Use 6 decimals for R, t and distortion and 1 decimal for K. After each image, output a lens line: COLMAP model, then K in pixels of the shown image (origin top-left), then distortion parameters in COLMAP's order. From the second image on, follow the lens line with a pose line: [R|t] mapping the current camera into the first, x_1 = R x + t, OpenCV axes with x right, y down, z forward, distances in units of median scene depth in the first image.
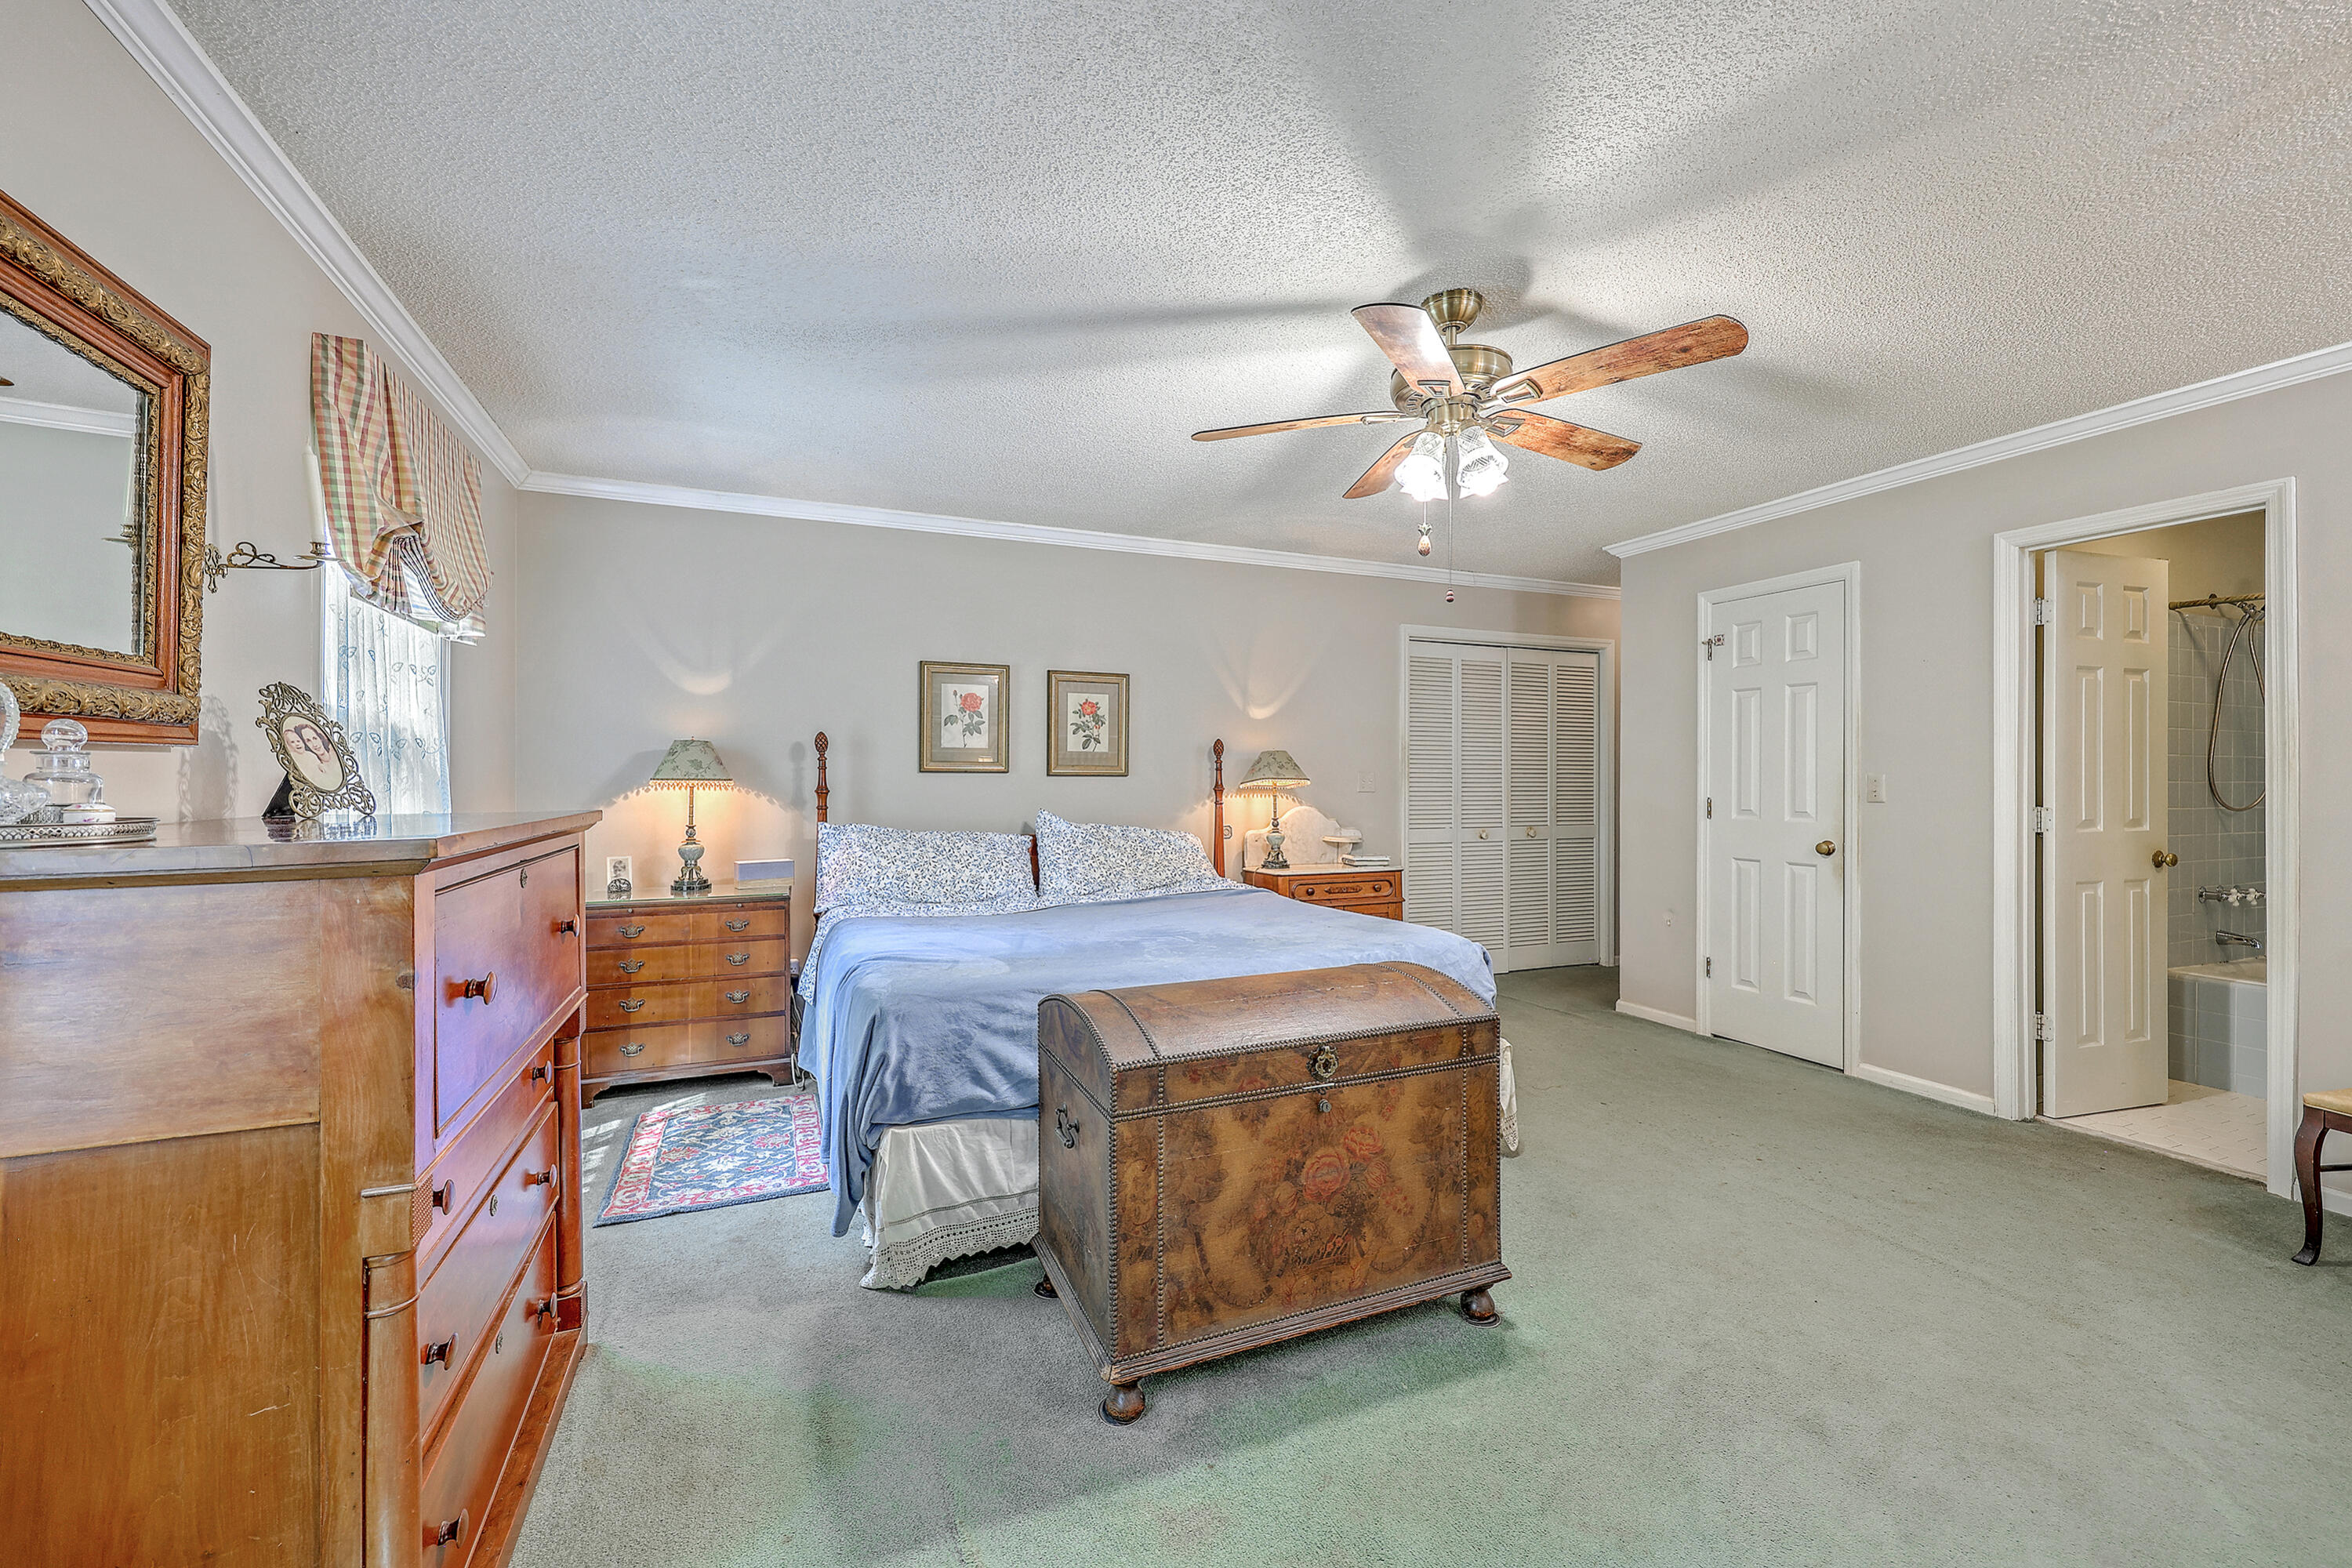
lens RADIAL K [[959.9, 0, 1195.7], [0, 959.9, 779.1], [0, 0, 1]] dist [-0.000870, -0.000356]
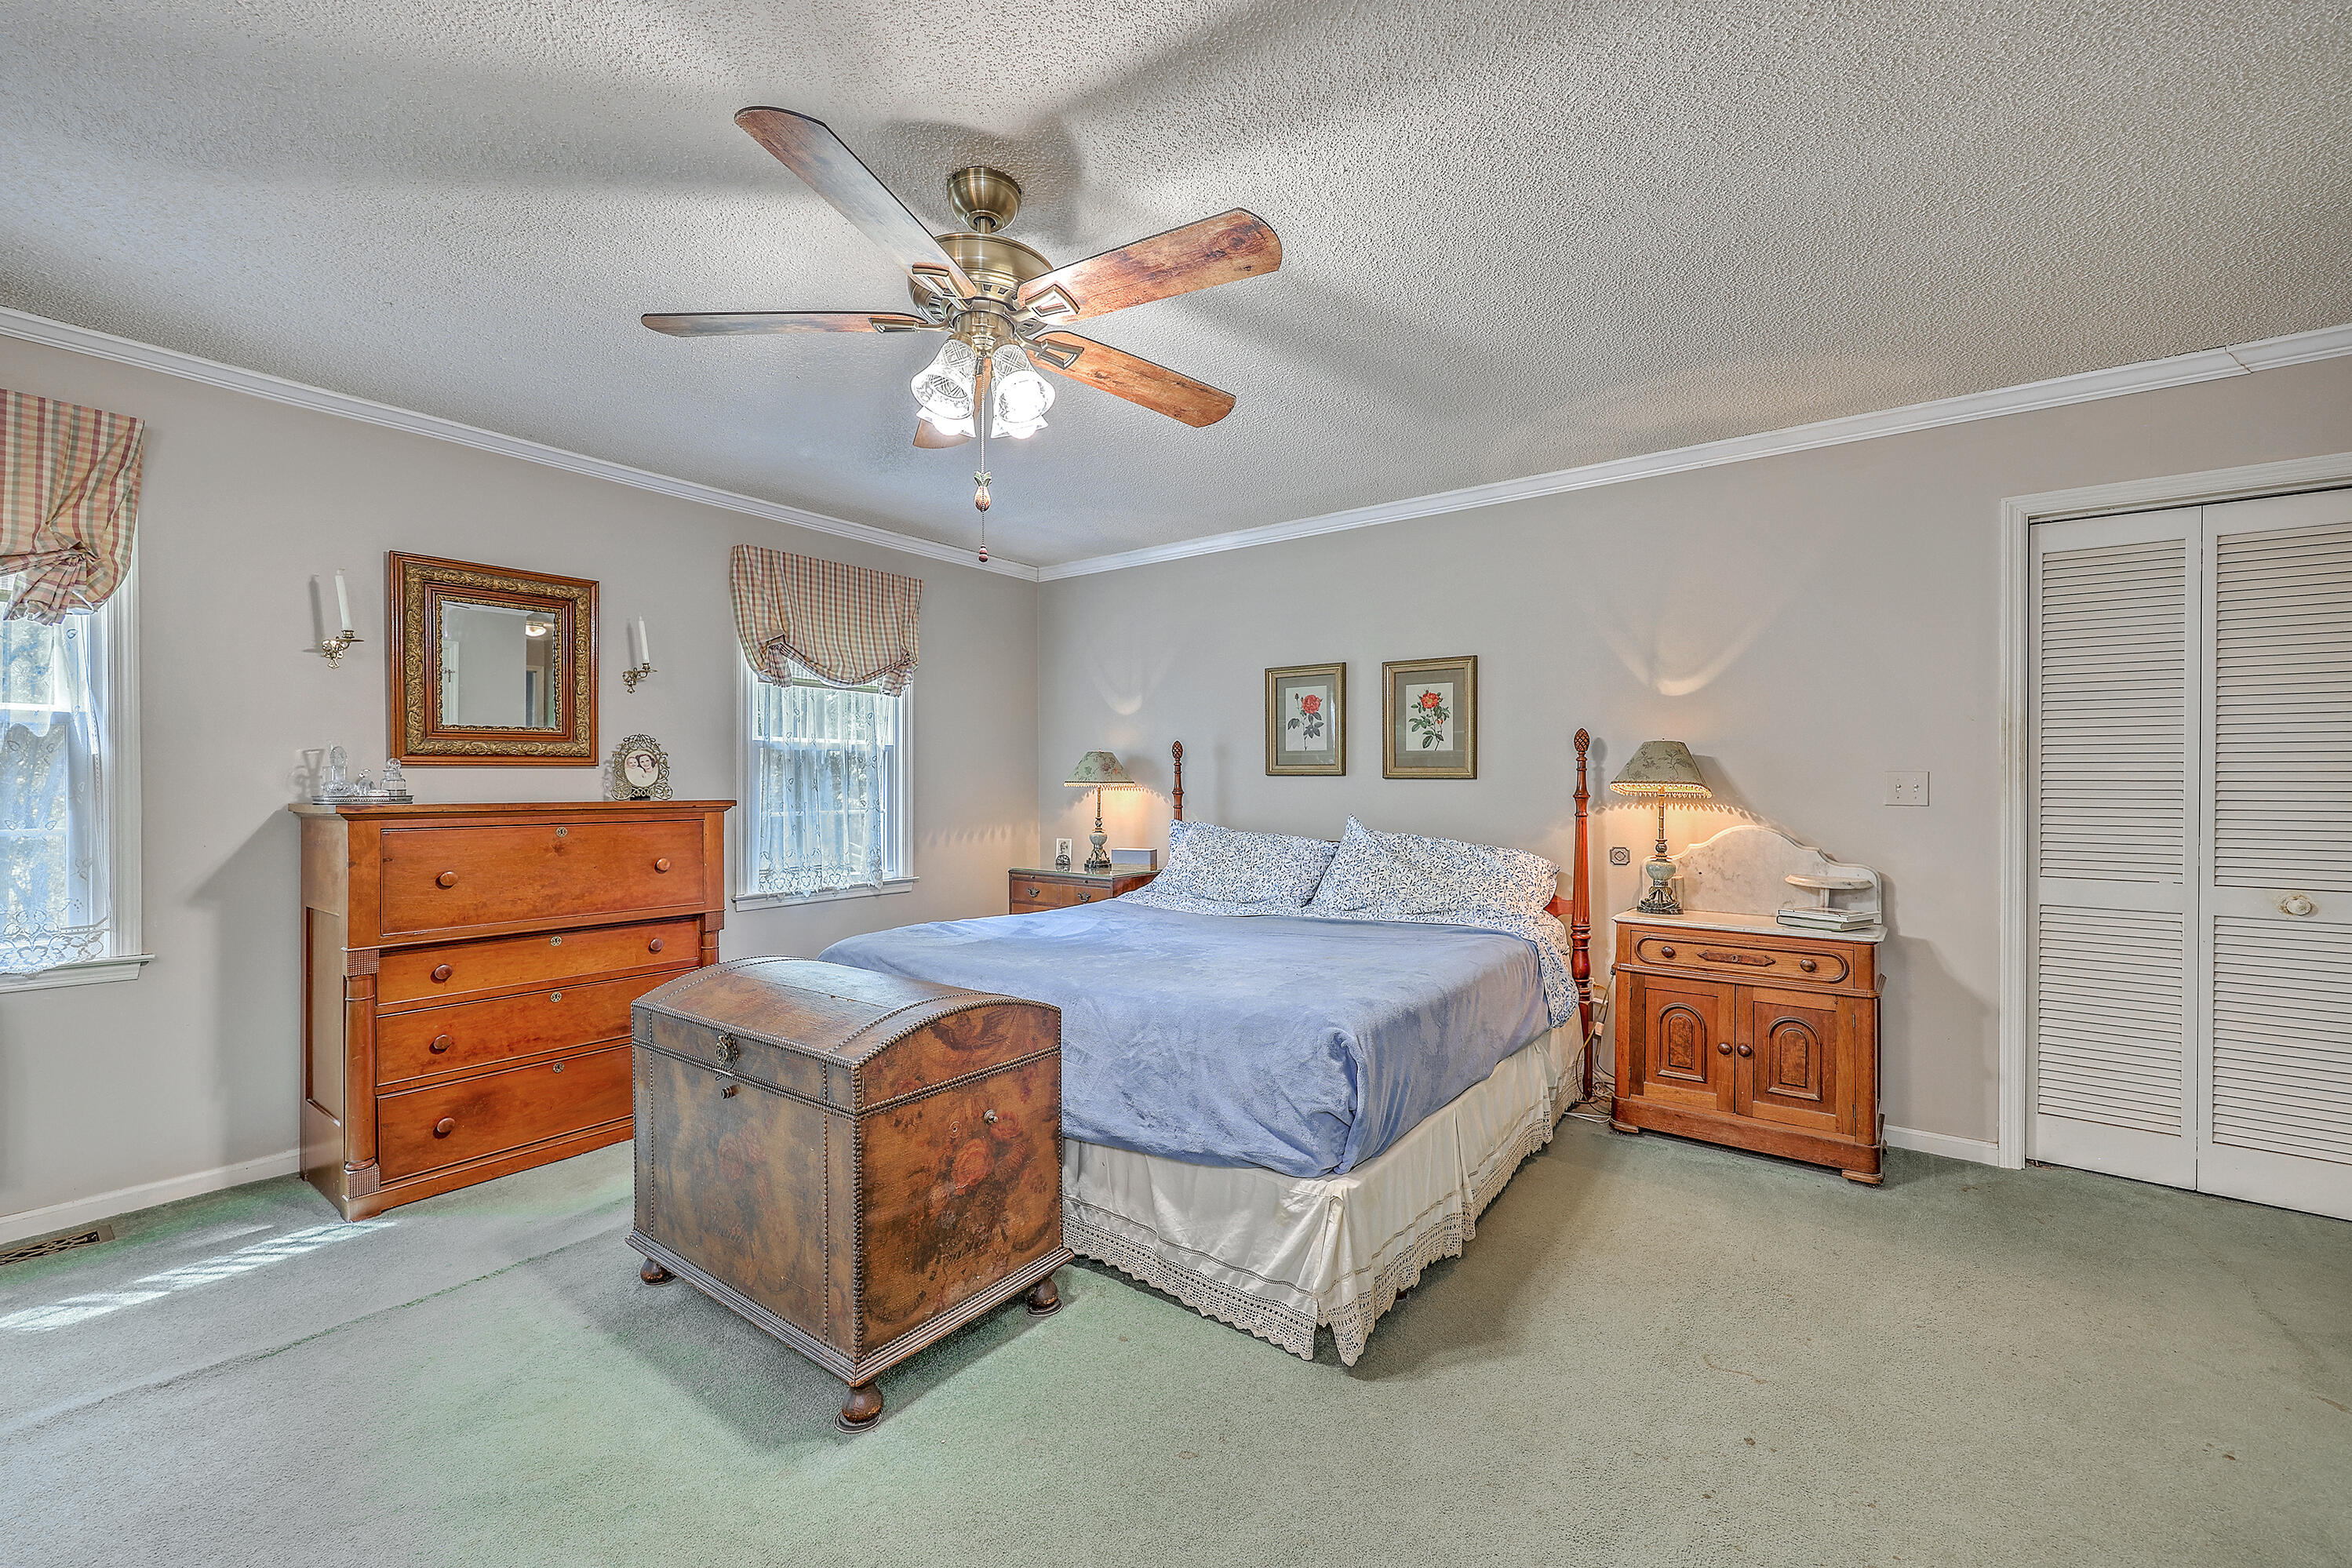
lens RADIAL K [[959.8, 0, 1172.2], [0, 959.8, 782.1], [0, 0, 1]] dist [-0.000870, -0.000356]
pose [[0.490129, 0.000365, -0.871650, 0.537894], [-0.002252, 0.999997, -0.000848, 0.000953], [0.871647, 0.002379, 0.490128, 0.379929]]
